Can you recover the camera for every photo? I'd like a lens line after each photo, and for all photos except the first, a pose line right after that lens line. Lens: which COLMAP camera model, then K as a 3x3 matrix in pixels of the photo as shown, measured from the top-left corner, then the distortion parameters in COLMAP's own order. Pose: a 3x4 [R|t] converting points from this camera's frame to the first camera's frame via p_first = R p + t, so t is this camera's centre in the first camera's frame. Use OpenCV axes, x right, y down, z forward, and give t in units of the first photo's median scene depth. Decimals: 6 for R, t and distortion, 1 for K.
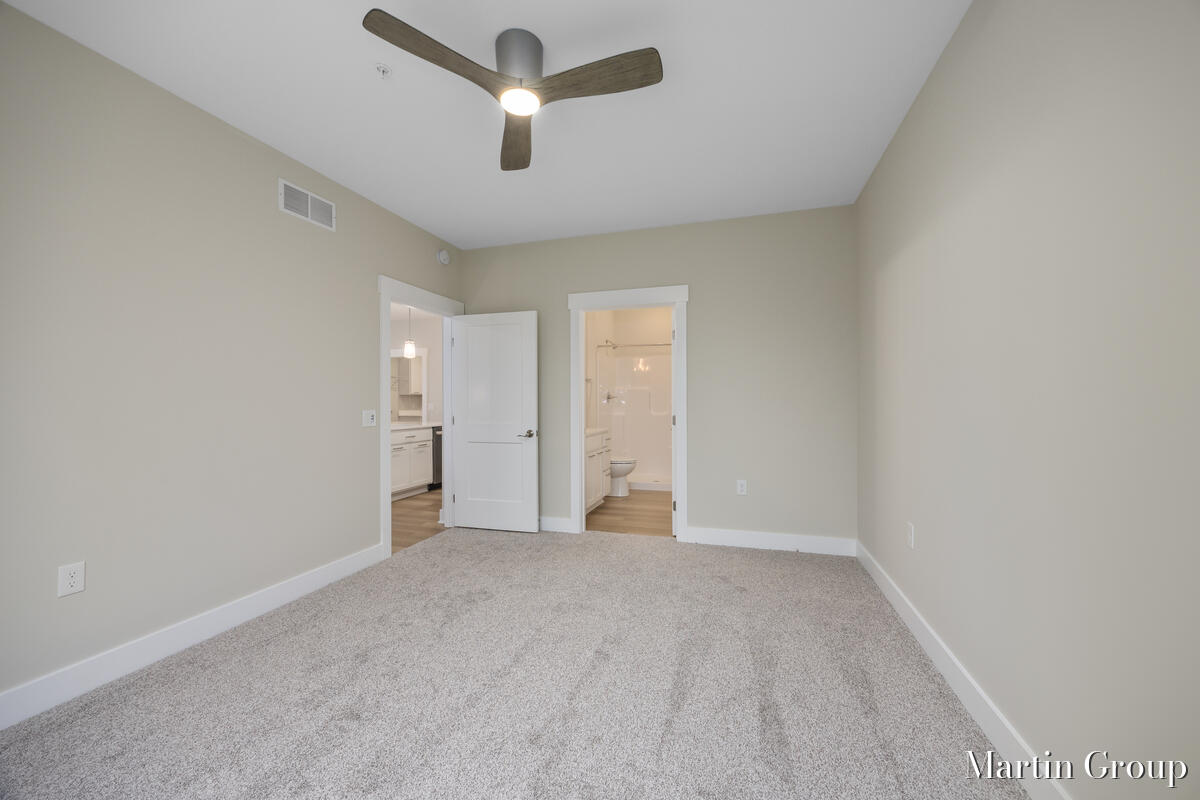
lens RADIAL K [[459.1, 0, 601.5], [0, 459.1, 402.3], [0, 0, 1]] dist [-0.006320, 0.000401]
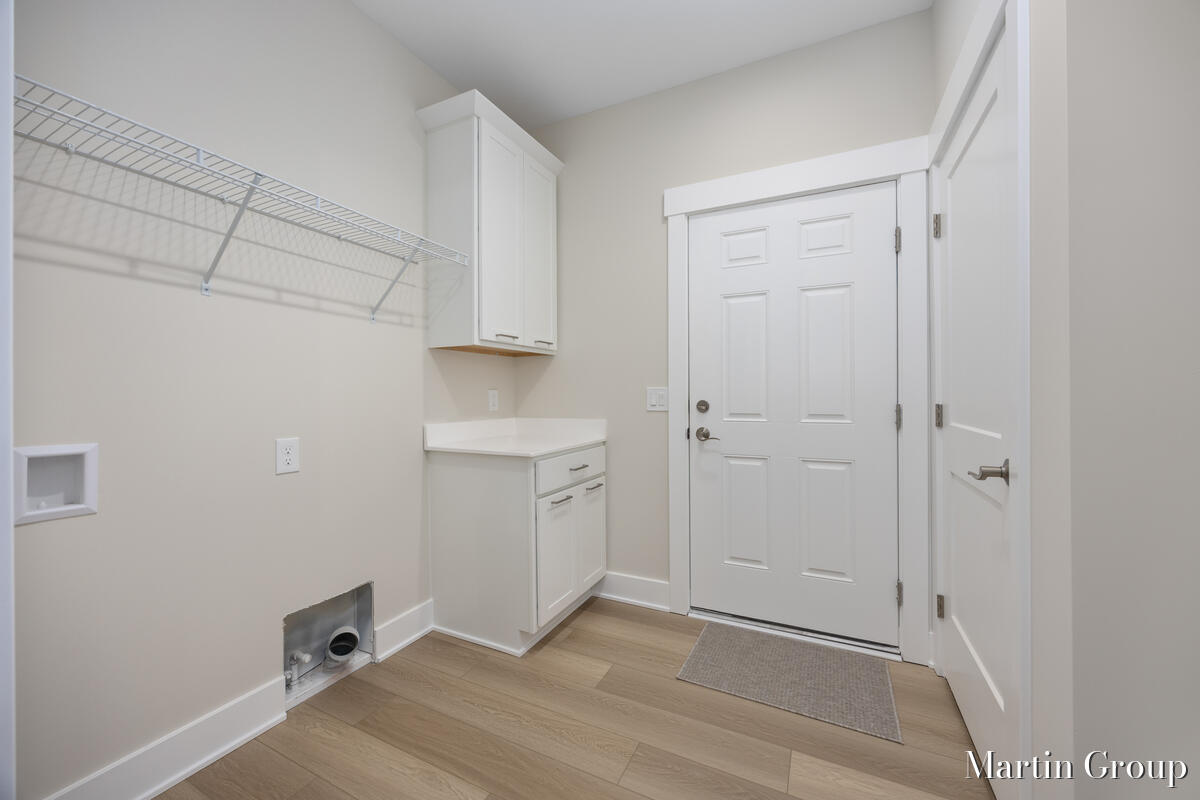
lens RADIAL K [[459.1, 0, 603.0], [0, 459.1, 394.8], [0, 0, 1]] dist [-0.006320, 0.000401]
pose [[0.986828, -0.003357, -0.161736, -0.328214], [0.003281, 0.999994, -0.000740, 0.005318], [0.161738, 0.000200, 0.986834, 0.805849]]
